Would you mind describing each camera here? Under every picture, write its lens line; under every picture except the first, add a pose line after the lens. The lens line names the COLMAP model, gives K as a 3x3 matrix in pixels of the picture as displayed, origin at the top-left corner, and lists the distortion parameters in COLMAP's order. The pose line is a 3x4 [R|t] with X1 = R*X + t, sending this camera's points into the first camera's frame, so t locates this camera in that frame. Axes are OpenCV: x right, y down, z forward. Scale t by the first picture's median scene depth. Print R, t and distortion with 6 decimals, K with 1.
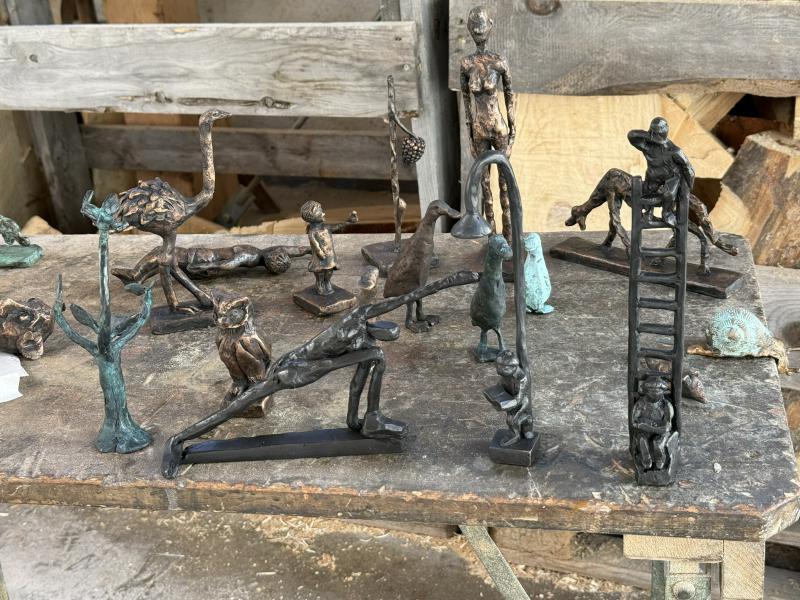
lens RADIAL K [[1122.4, 0, 399.4], [0, 1122.4, 299.7], [0, 0, 1]] dist [0.069023, 0.000000]
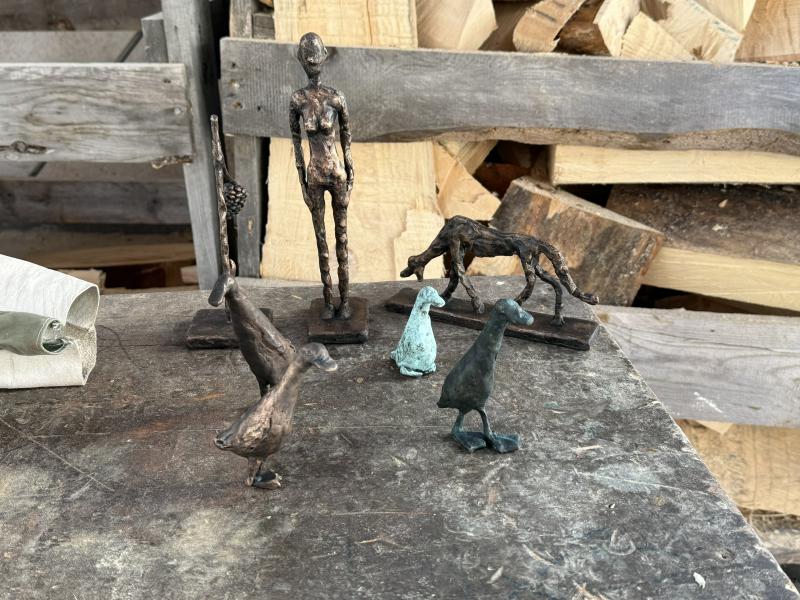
lens RADIAL K [[888.1, 0, 399.8], [0, 888.1, 303.2], [0, 0, 1]] dist [0.056794, 0.000000]
pose [[0.949981, -0.050435, 0.308207, -0.061557], [0.053326, 0.998577, -0.000959, -0.033309], [-0.307720, 0.017346, 0.951319, 0.230517]]
